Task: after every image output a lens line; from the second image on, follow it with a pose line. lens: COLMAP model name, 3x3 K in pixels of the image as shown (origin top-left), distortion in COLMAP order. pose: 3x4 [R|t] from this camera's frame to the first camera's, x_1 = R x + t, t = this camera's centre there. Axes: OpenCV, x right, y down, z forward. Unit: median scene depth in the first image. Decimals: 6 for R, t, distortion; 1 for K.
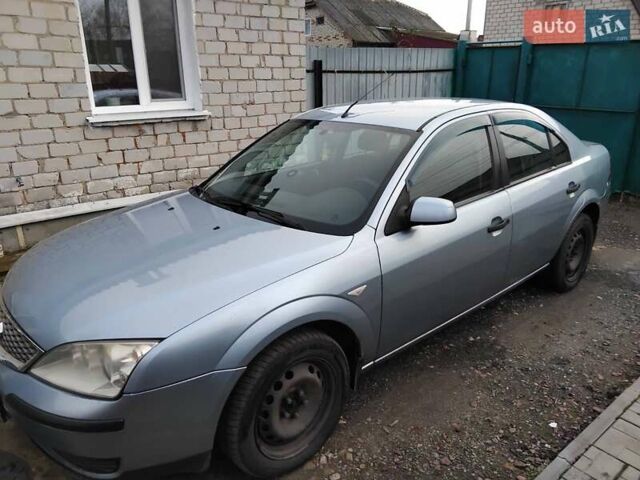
lens RADIAL K [[487.9, 0, 326.3], [0, 487.9, 252.6], [0, 0, 1]] dist [0.018635, -0.029020]
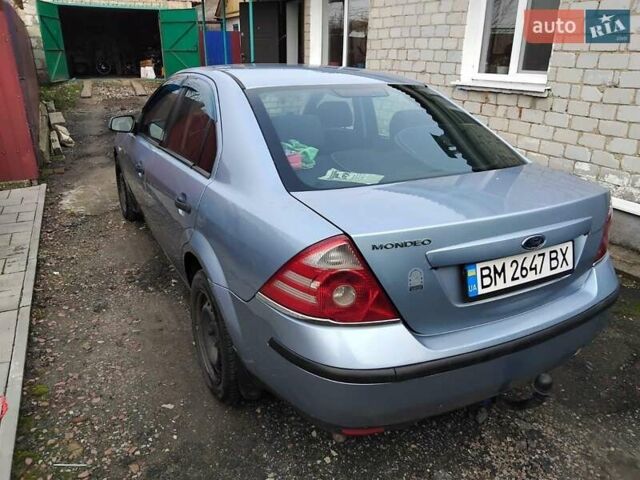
lens RADIAL K [[468.9, 0, 313.2], [0, 468.9, 242.5], [0, 0, 1]] dist [0.045026, -0.034875]
pose [[-0.244558, 0.375012, -0.894180, 0.707044], [-0.338817, 0.831000, 0.441182, -0.297189], [0.908512, 0.410858, -0.076167, 0.818248]]
